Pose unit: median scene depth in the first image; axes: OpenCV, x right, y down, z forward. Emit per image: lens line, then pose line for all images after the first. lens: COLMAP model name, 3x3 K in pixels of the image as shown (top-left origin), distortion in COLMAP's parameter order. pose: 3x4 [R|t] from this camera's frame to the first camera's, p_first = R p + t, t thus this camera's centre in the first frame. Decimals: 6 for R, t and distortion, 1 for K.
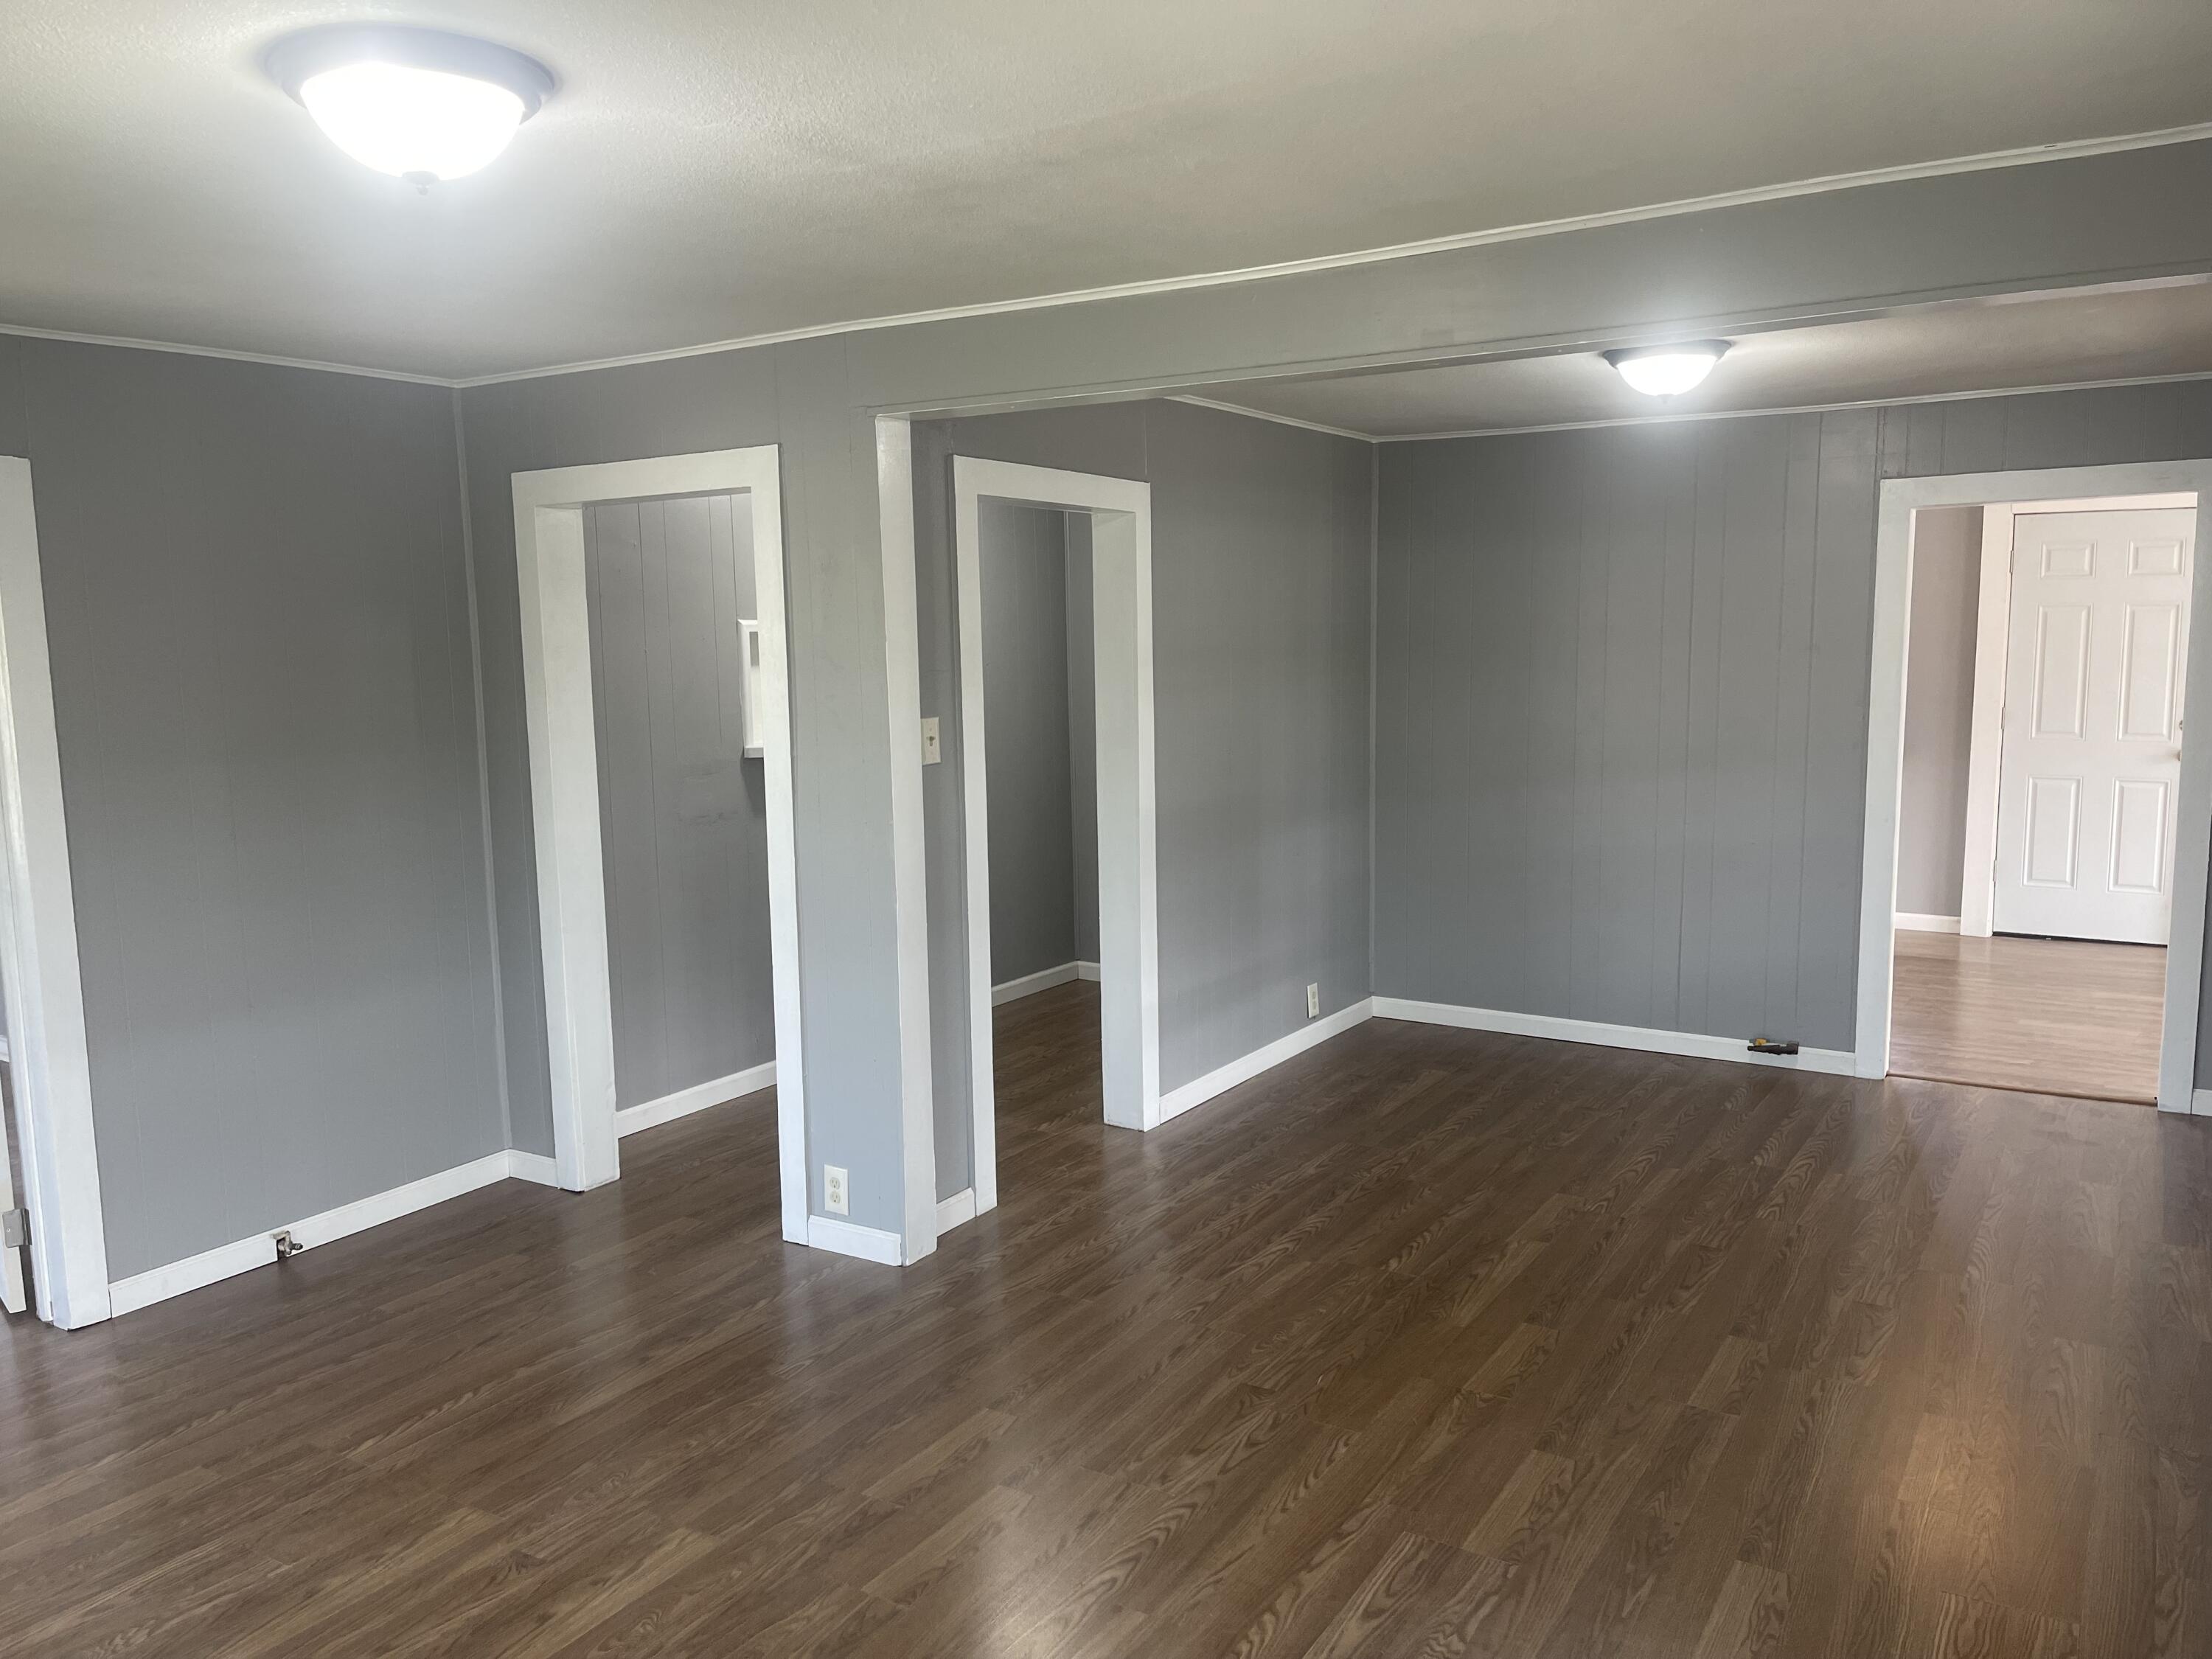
lens RADIAL K [[1652.2, 0, 1089.2], [0, 1652.2, 829.0], [0, 0, 1]] dist [0.031655, -0.023132]
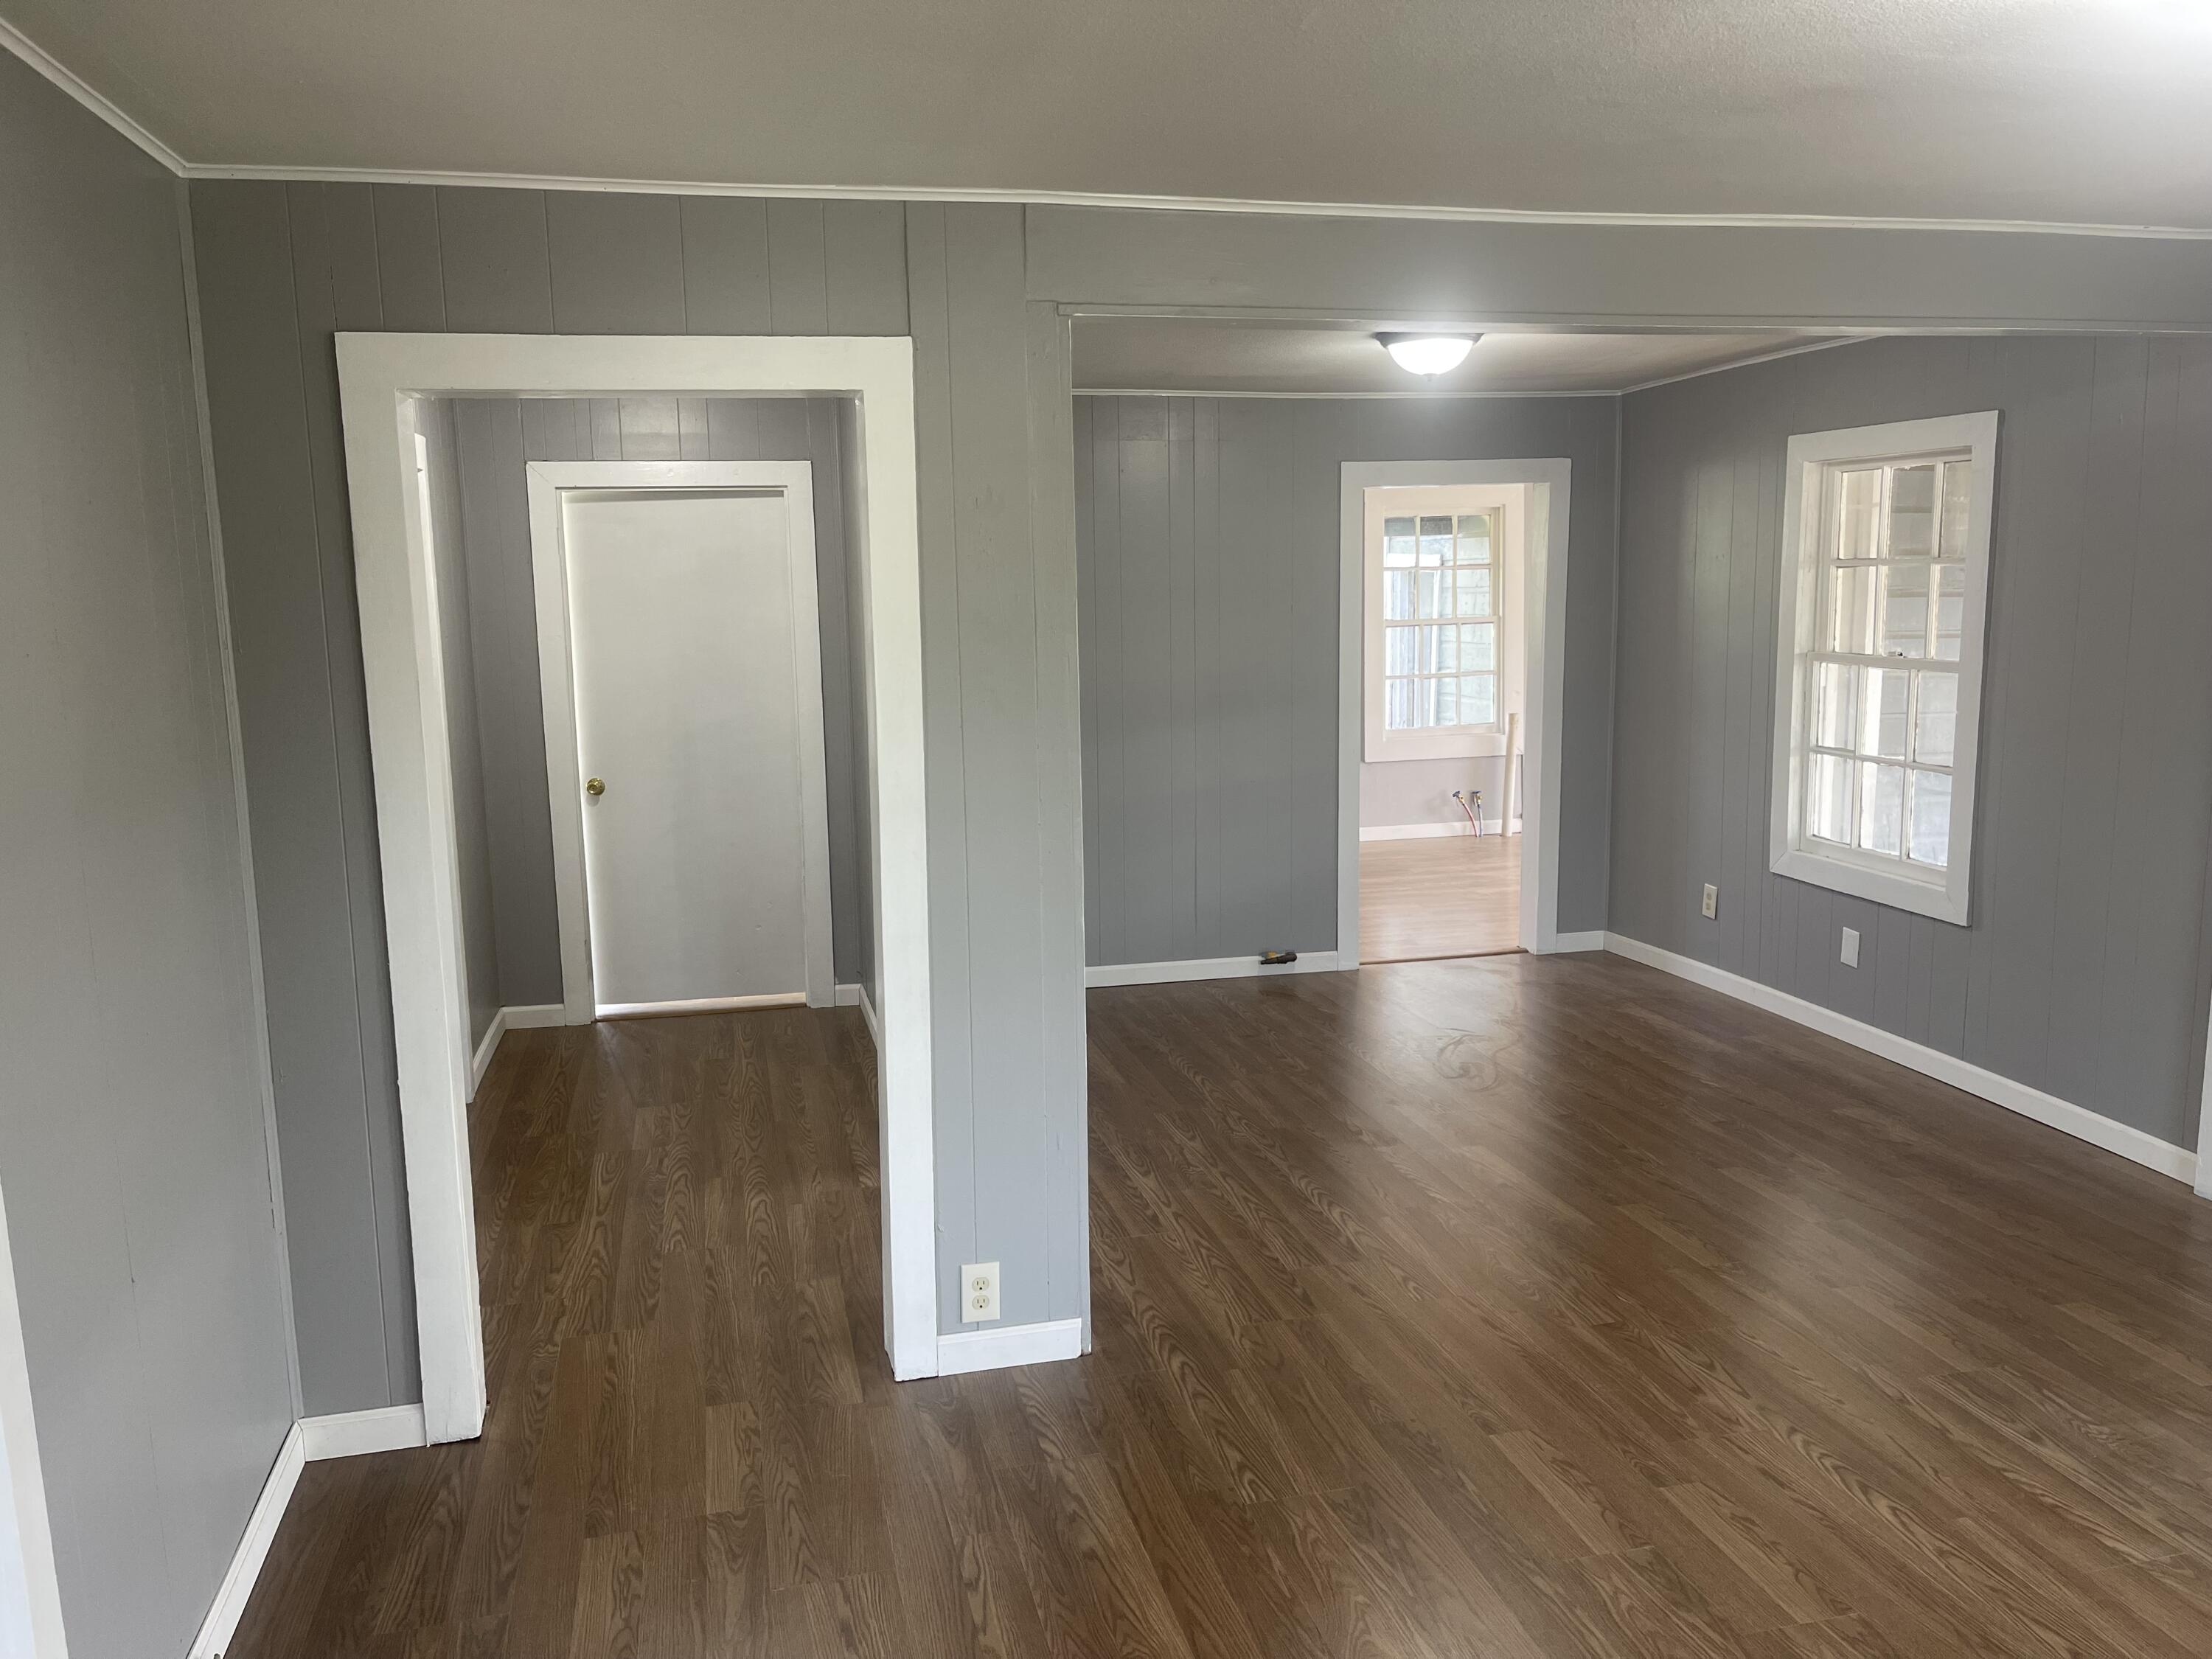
lens RADIAL K [[1652.2, 0, 1112.1], [0, 1652.2, 819.7], [0, 0, 1]] dist [0.031655, -0.023132]
pose [[0.696906, -0.097185, 0.710547, -0.613091], [0.088197, 0.994869, 0.049569, -0.038780], [-0.711719, 0.028123, 0.701901, 0.368797]]
